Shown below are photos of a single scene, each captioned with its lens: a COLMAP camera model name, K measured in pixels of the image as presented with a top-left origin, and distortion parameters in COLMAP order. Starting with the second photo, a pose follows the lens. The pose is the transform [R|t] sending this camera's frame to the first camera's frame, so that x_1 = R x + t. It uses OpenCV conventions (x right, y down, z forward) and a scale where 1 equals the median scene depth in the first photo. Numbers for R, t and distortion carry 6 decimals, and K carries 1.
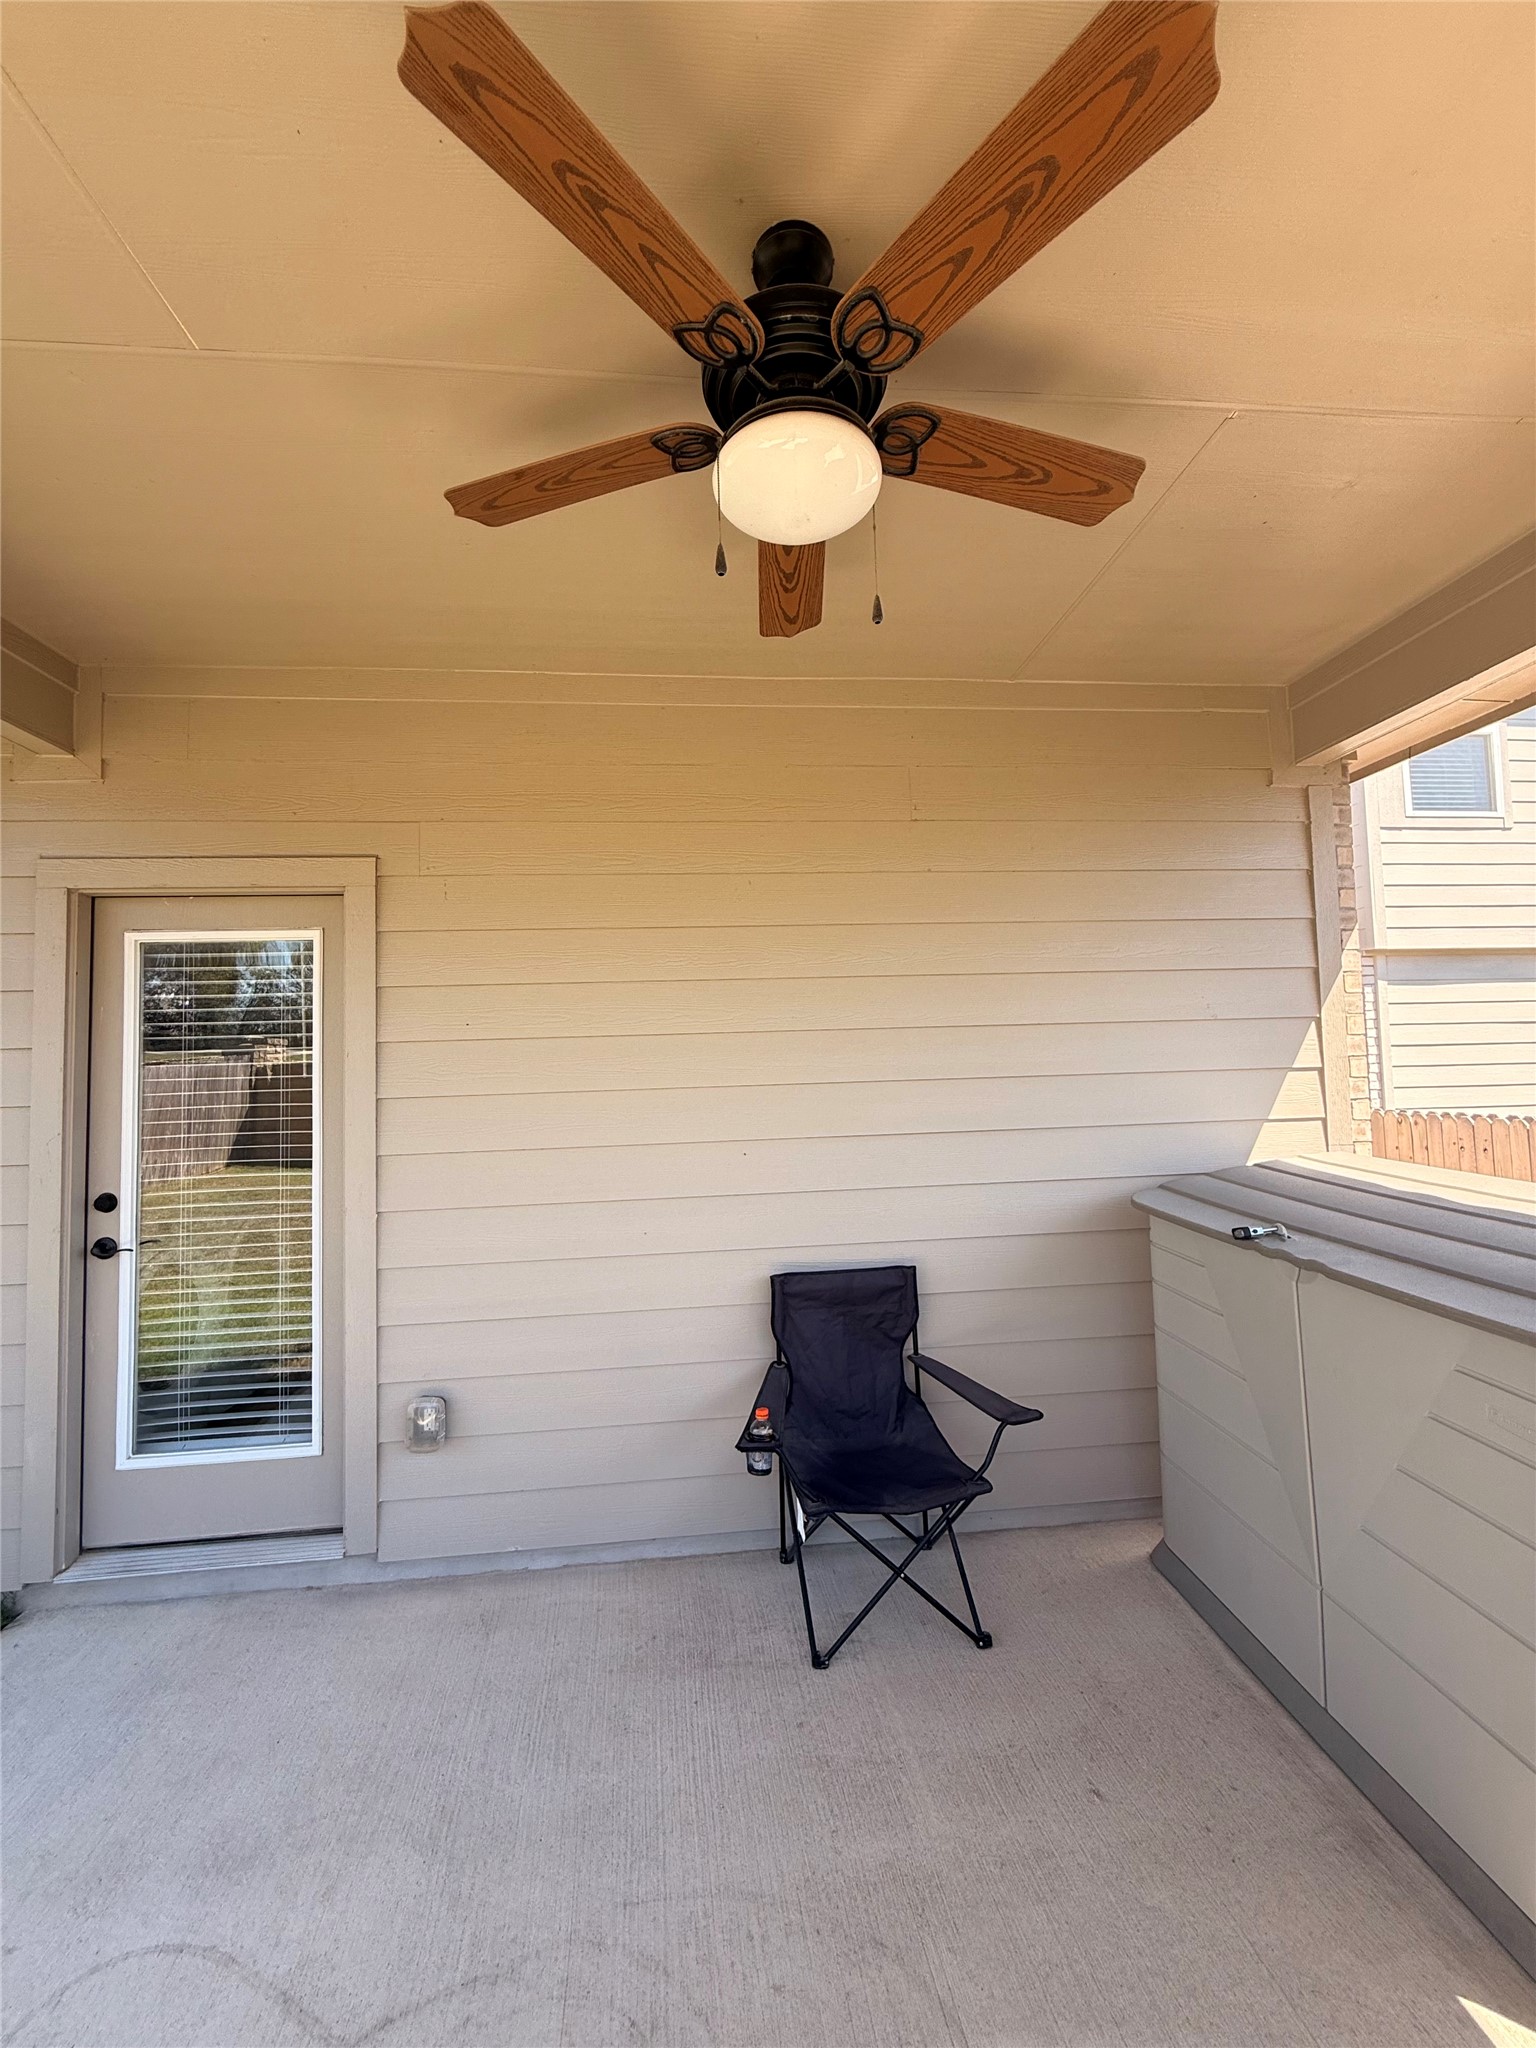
lens RADIAL K [[815.7, 0, 772.4], [0, 815.7, 1027.0], [0, 0, 1]] dist [-0.001740, 0.000919]
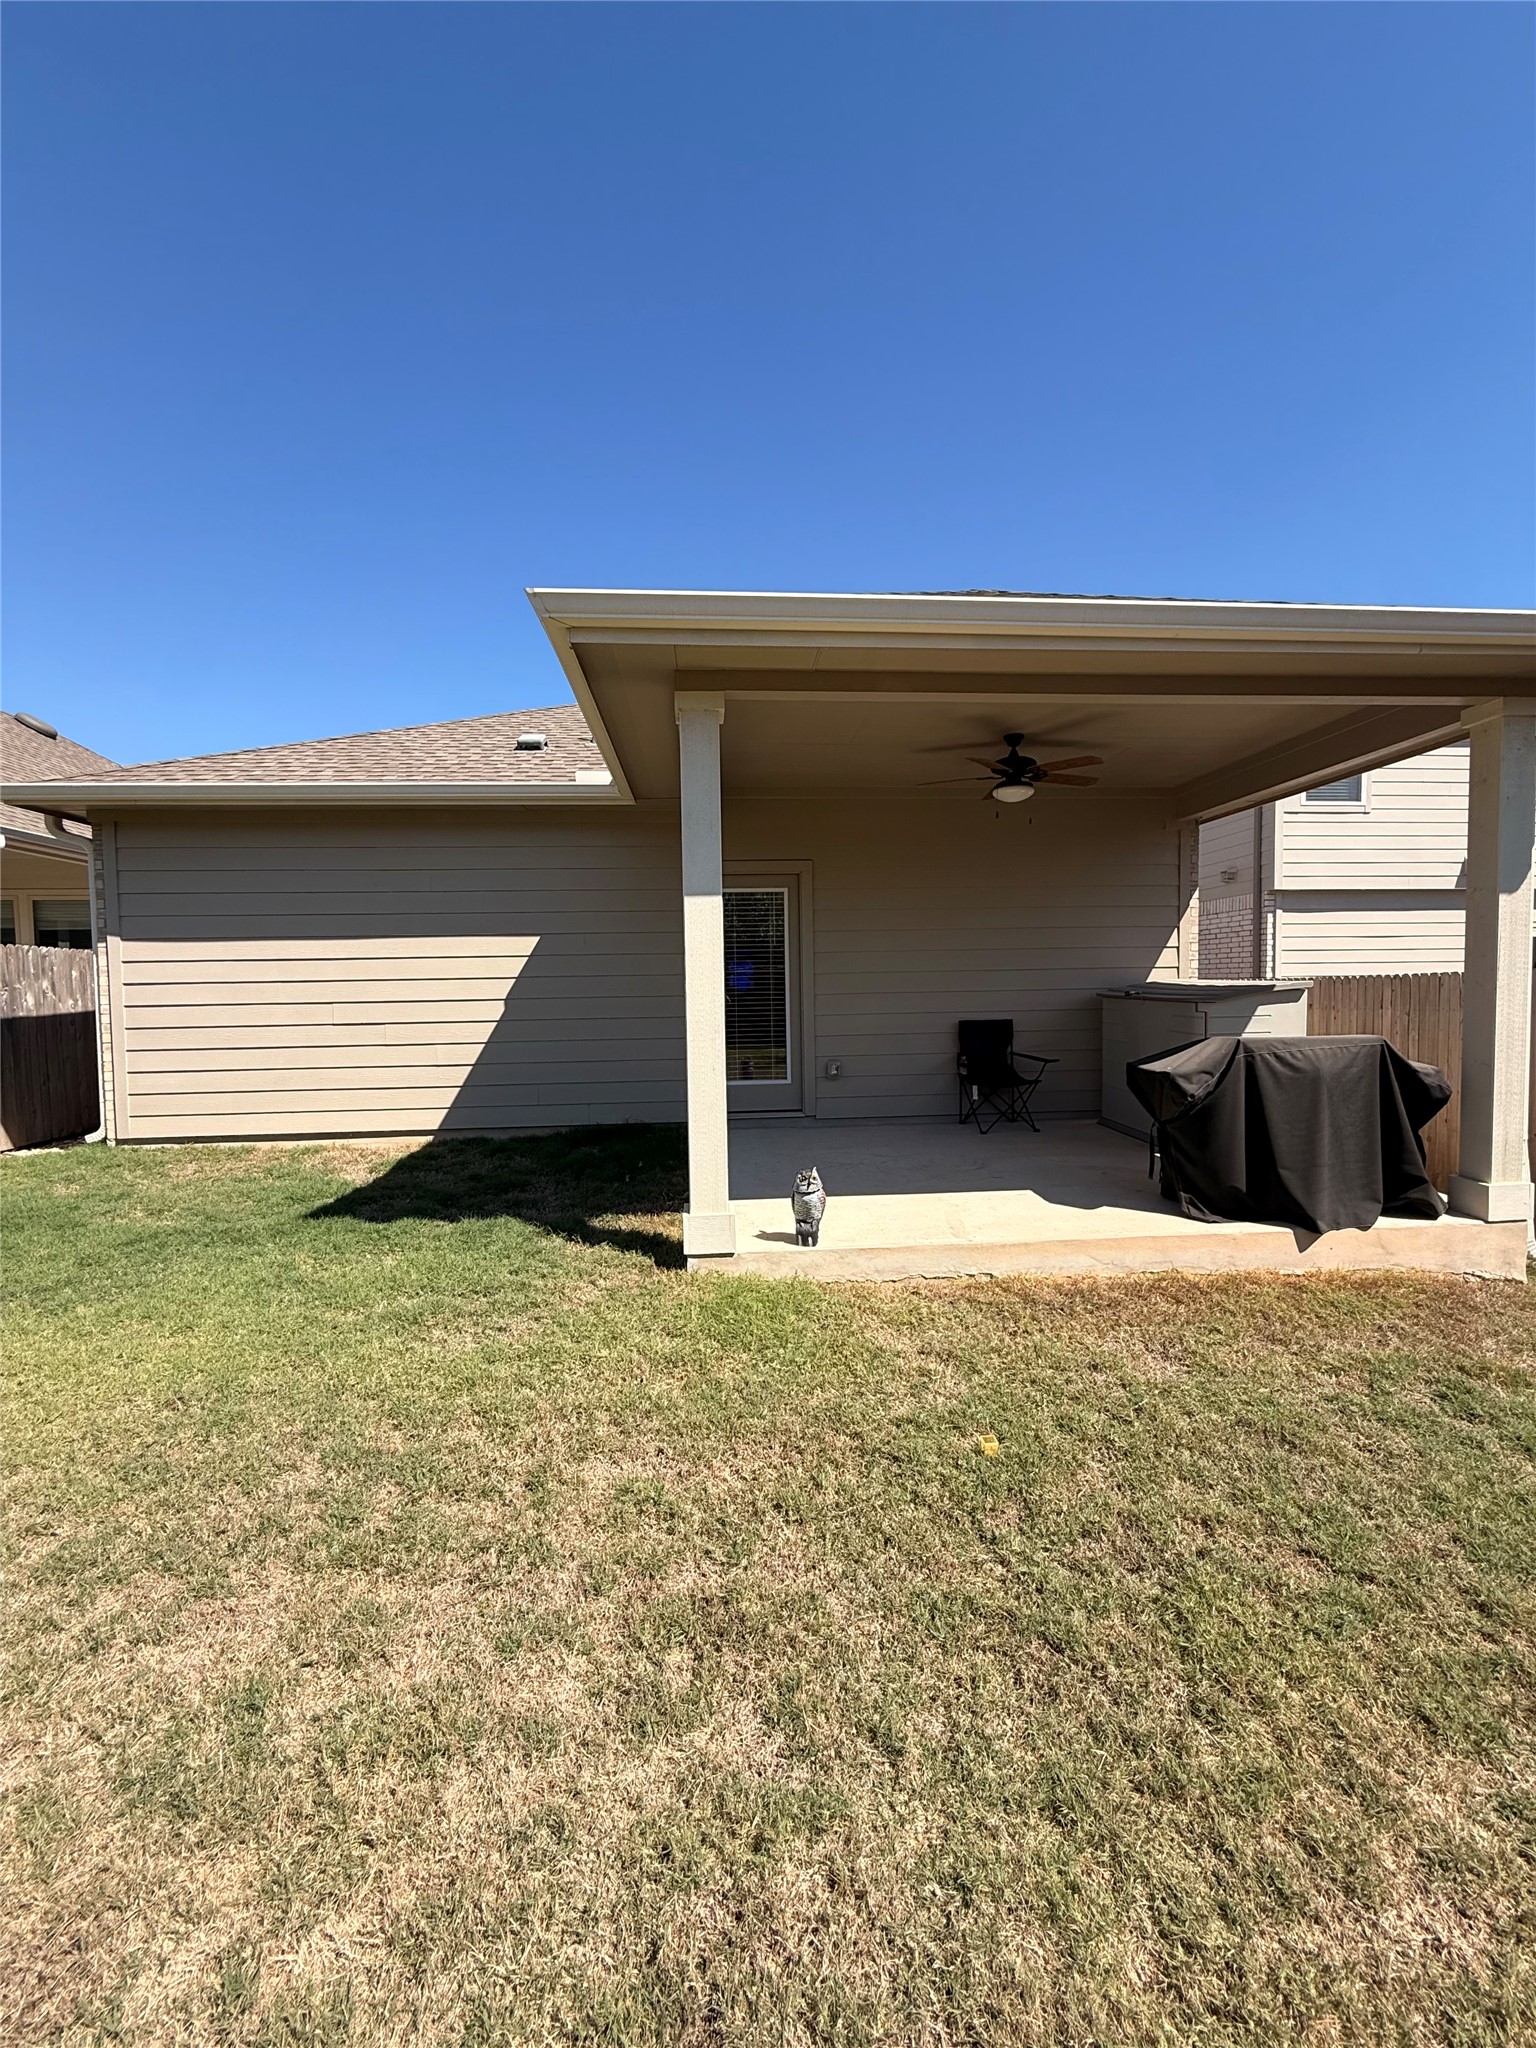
lens RADIAL K [[815.7, 0, 769.4], [0, 815.7, 1016.1], [0, 0, 1]] dist [-0.001740, 0.000919]
pose [[0.999629, 0.012475, -0.024205, -0.505611], [-0.010396, 0.996397, 0.084177, 0.064655], [0.025168, -0.083894, 0.996157, -1.516297]]
